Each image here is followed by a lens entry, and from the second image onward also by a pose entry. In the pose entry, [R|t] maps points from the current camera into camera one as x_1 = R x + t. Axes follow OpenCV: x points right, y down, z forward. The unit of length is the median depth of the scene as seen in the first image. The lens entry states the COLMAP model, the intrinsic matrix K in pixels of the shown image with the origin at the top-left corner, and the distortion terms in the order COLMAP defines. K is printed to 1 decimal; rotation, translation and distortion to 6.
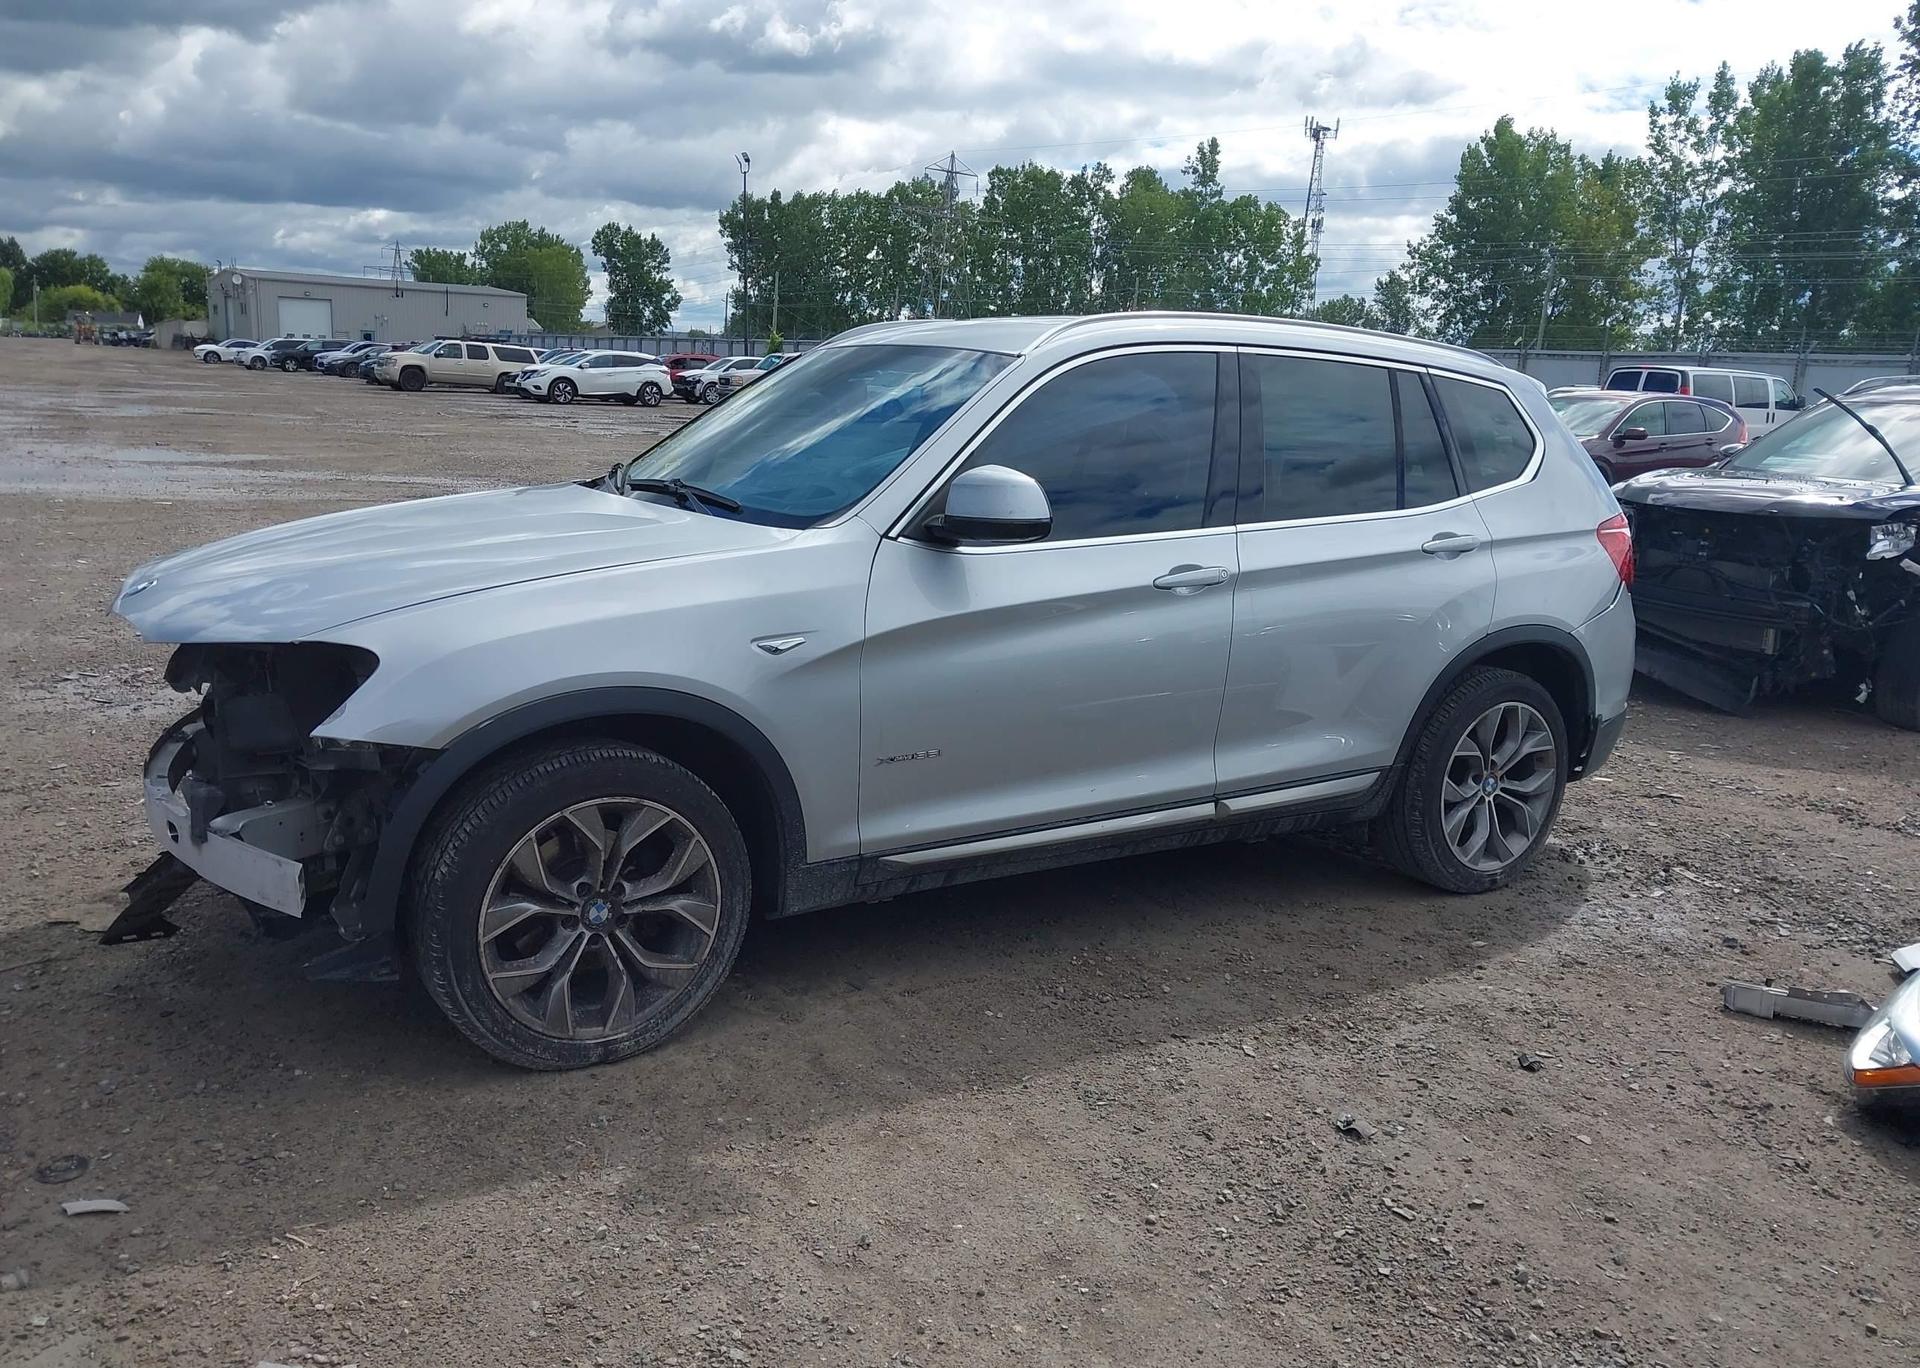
lens RADIAL K [[1525.2, 0, 961.1], [0, 1525.2, 723.6], [0, 0, 1]] dist [0.050660, -0.112636]
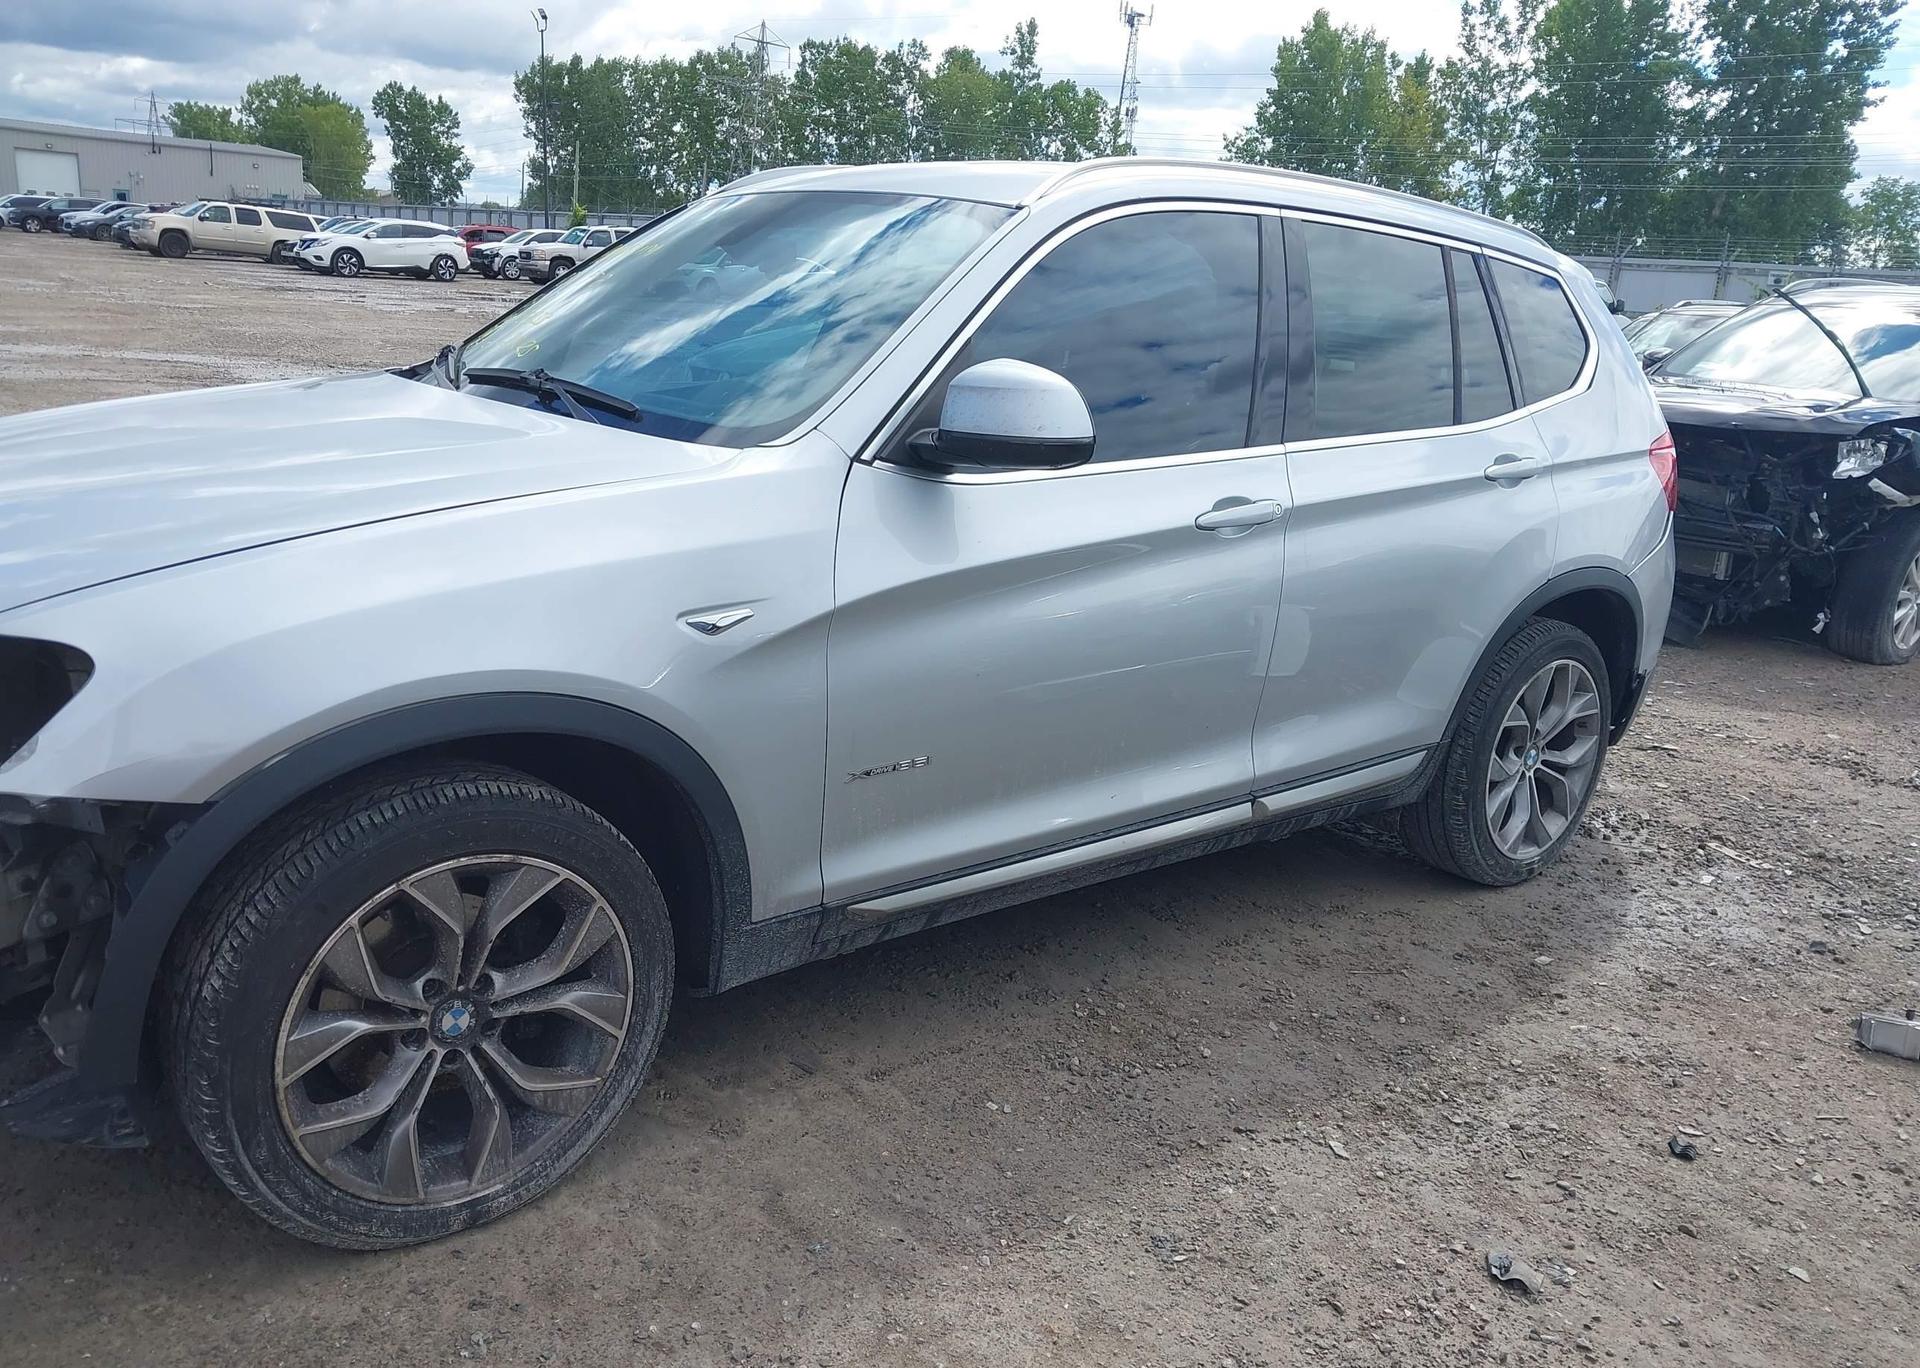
lens RADIAL K [[1501.1, 0, 947.9], [0, 1501.1, 714.8], [0, 0, 1]] dist [0.001066, -0.004888]
pose [[0.992594, -0.009093, 0.121139, -0.048909], [0.000680, 0.997595, 0.069304, -0.028018], [-0.121478, -0.068708, 0.990213, 0.158253]]
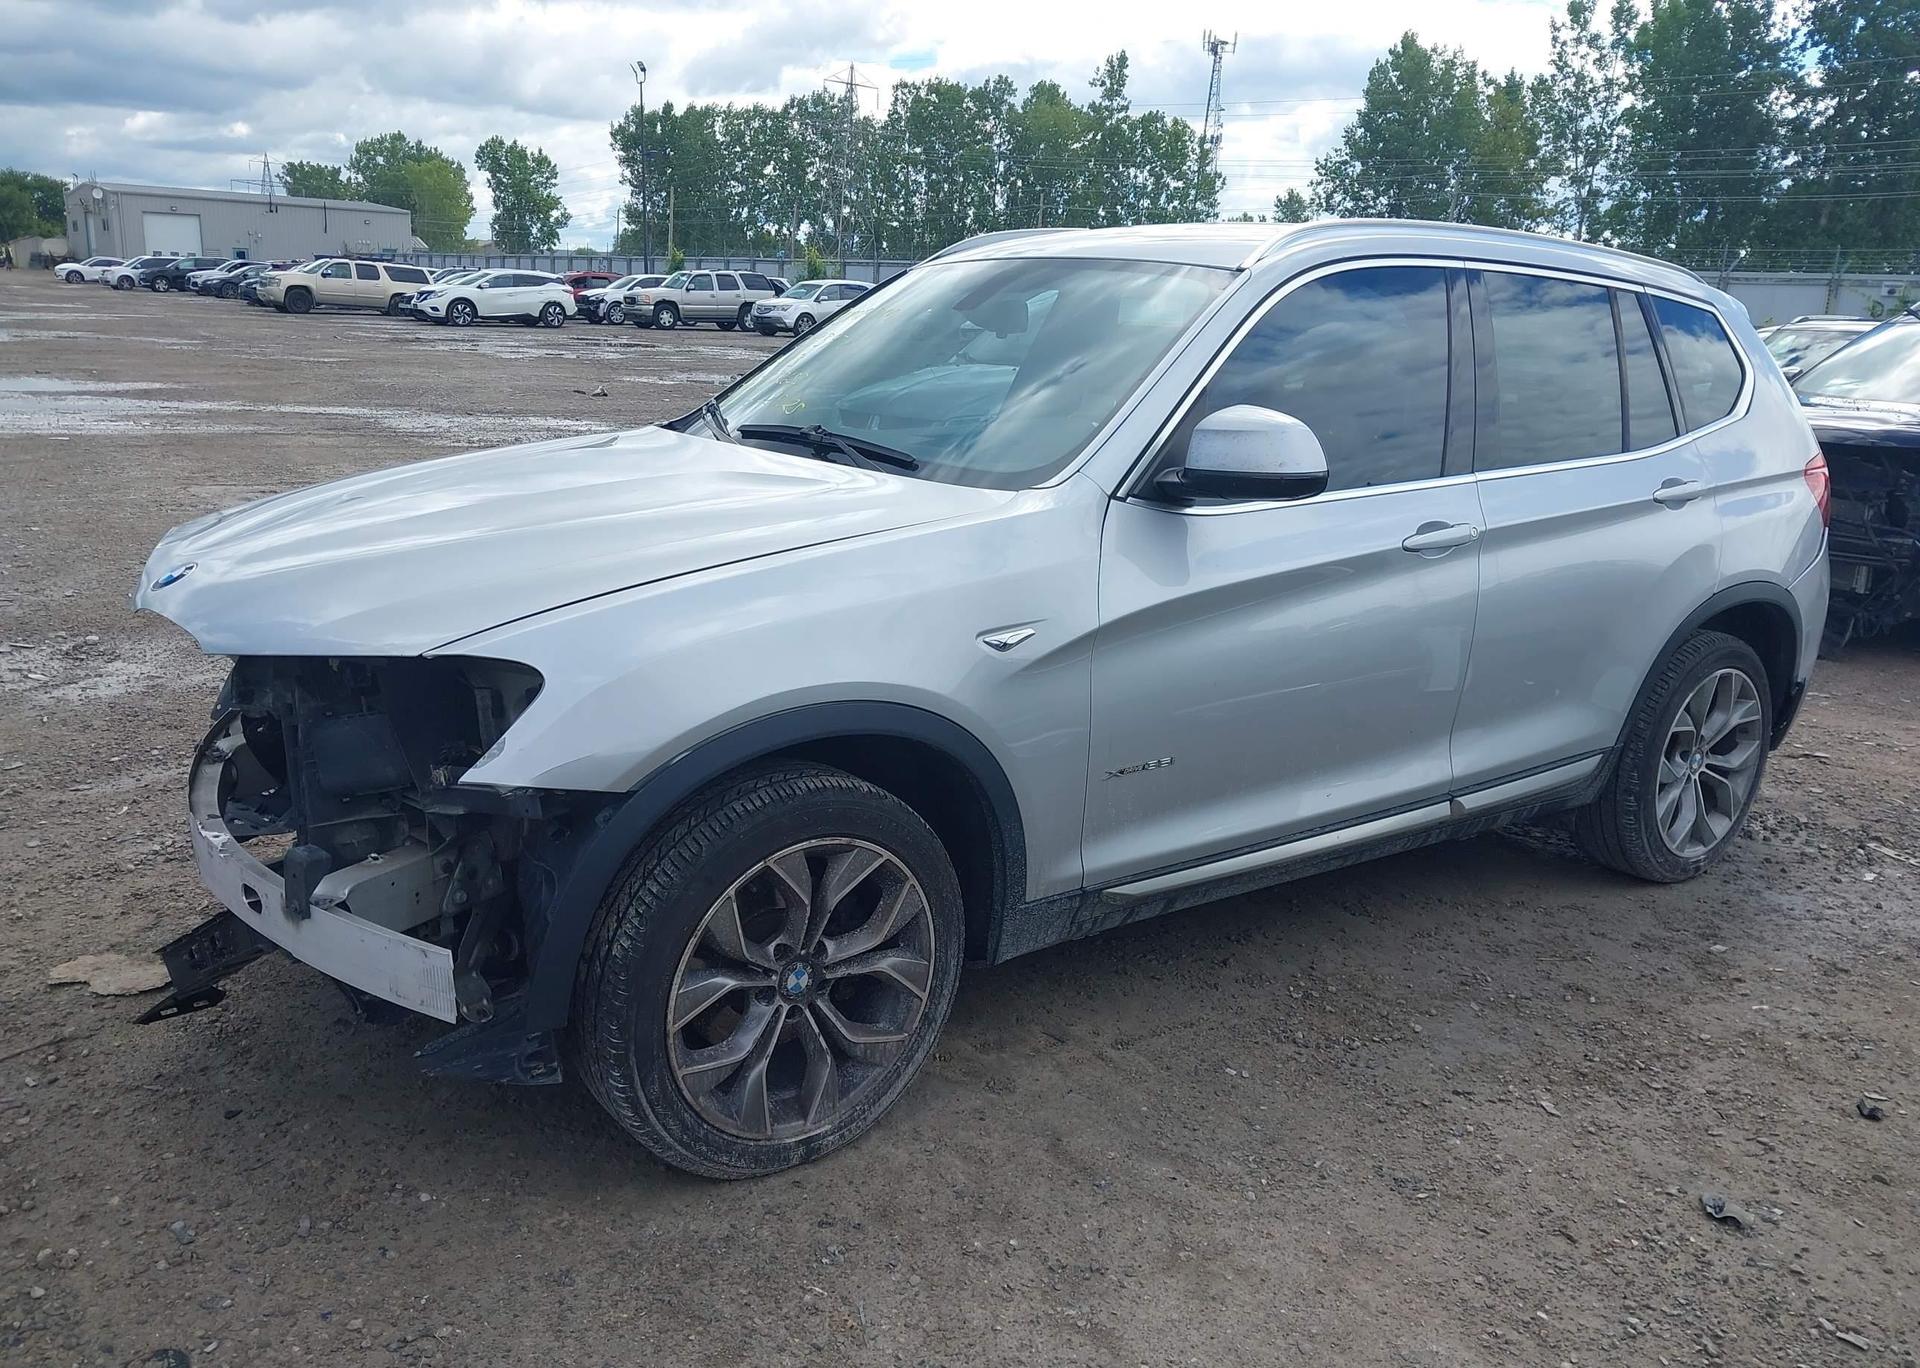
lens RADIAL K [[1516.3, 0, 940.1], [0, 1516.3, 710.1], [0, 0, 1]] dist [0.001865, -0.010621]
pose [[0.997837, -0.018837, 0.062983, -0.102726], [0.016046, 0.998879, 0.044532, -0.024902], [-0.063751, -0.043425, 0.997021, 0.105831]]
